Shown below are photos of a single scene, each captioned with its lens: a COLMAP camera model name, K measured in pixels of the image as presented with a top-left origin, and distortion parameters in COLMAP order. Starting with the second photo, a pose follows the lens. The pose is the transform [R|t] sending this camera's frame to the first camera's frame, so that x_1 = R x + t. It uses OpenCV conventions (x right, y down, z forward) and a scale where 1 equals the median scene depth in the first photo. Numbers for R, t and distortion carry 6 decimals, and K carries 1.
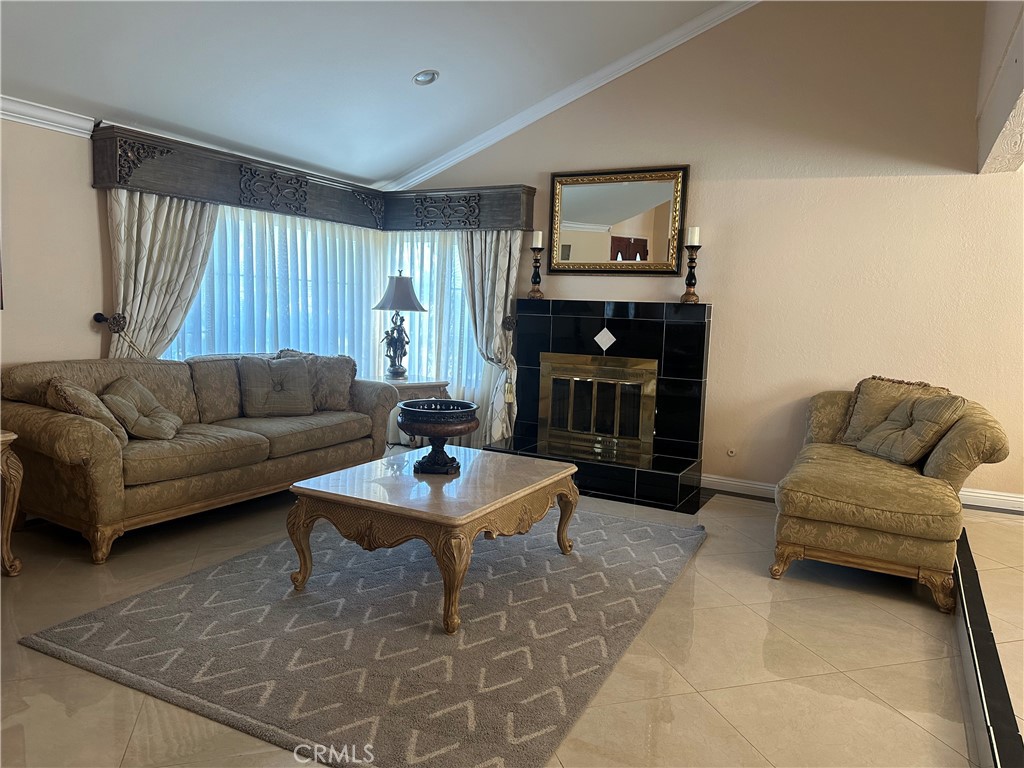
lens RADIAL K [[722.8, 0, 511.8], [0, 722.8, 383.1], [0, 0, 1]] dist [0.077133, -0.094621]
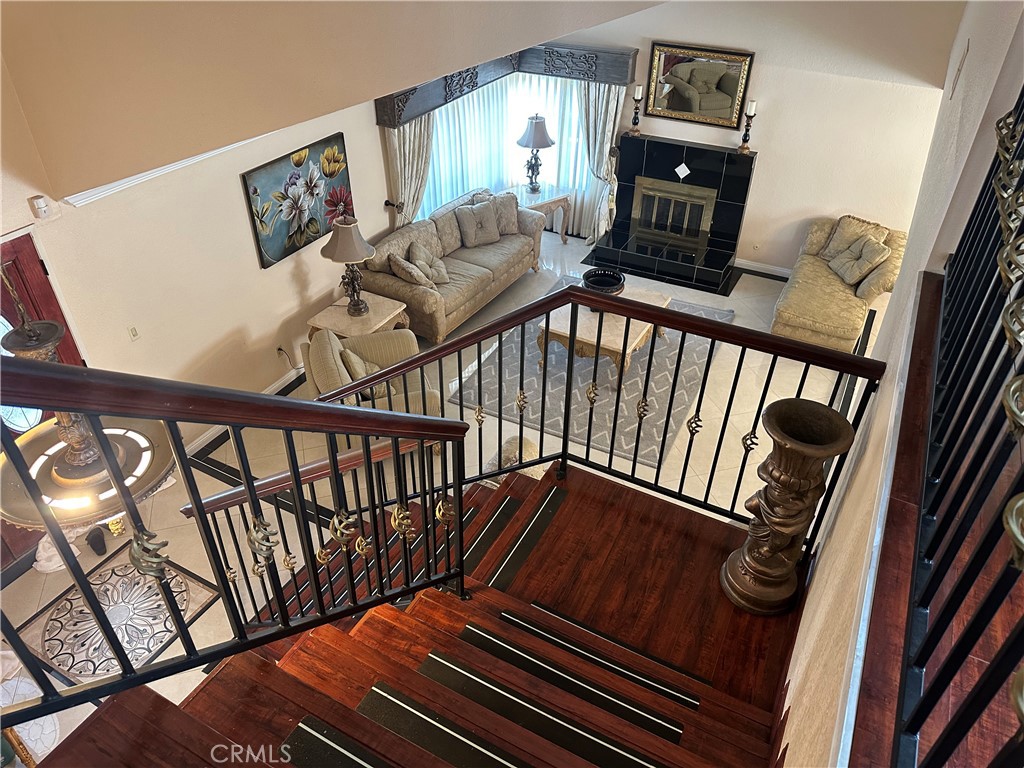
lens RADIAL K [[722.8, 0, 511.0], [0, 722.8, 392.4], [0, 0, 1]] dist [0.077133, -0.094621]
pose [[0.999537, -0.023621, -0.019157, -0.232208], [0.030074, 0.861402, 0.507032, -0.500410], [0.004526, -0.507374, 0.861714, -0.593898]]
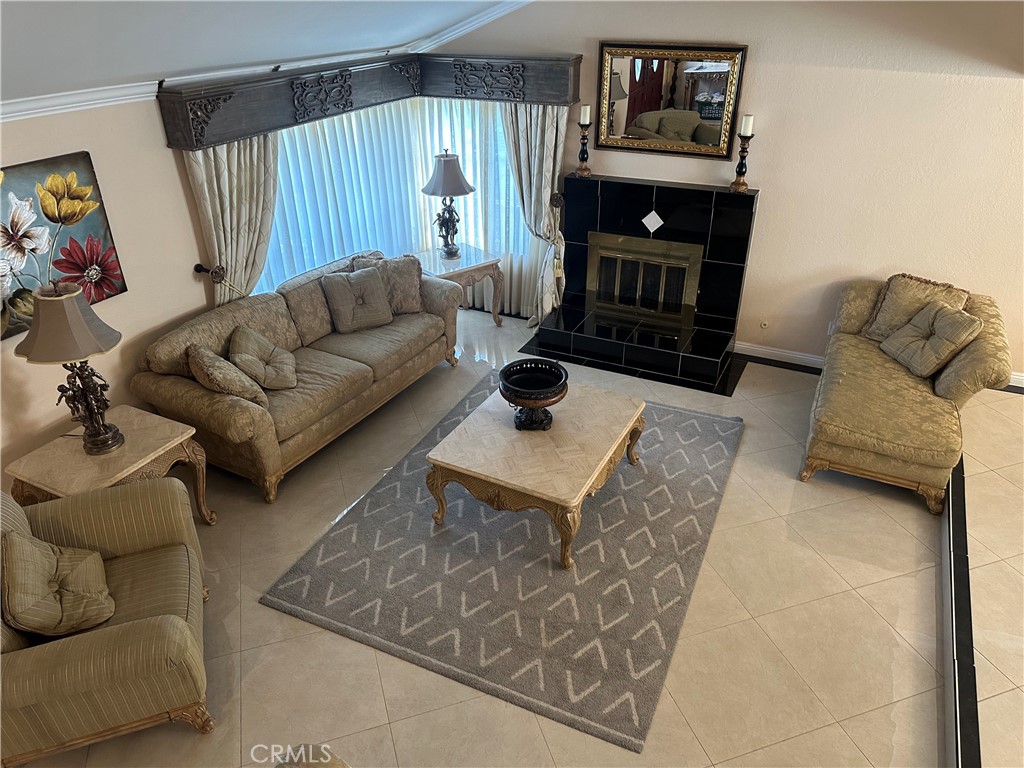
lens RADIAL K [[722.8, 0, 509.4], [0, 722.8, 383.2], [0, 0, 1]] dist [0.077133, -0.094621]
pose [[0.998692, -0.051111, 0.001274, -0.103772], [0.046578, 0.919828, 0.389548, -0.301799], [-0.021082, -0.388979, 0.921005, -0.064215]]
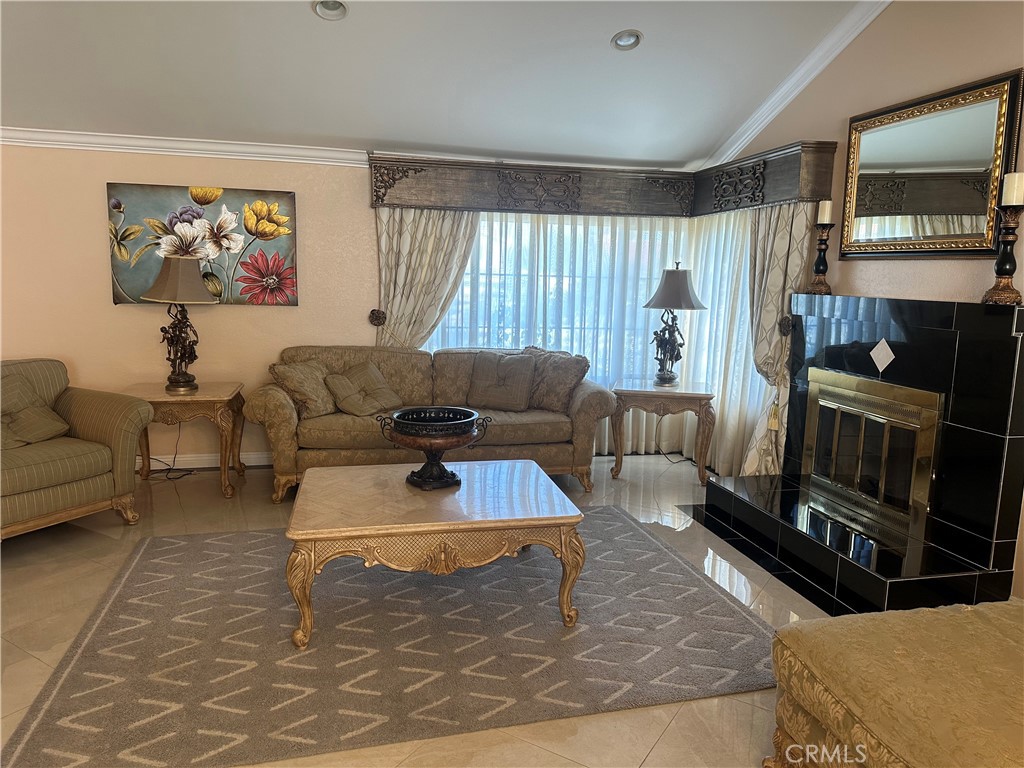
lens RADIAL K [[722.8, 0, 502.0], [0, 722.8, 382.2], [0, 0, 1]] dist [0.077133, -0.094621]
pose [[0.643410, 0.091904, -0.759985, 0.476665], [-0.081826, 0.995336, 0.051091, -0.047660], [0.761136, 0.029314, 0.647929, 0.335722]]
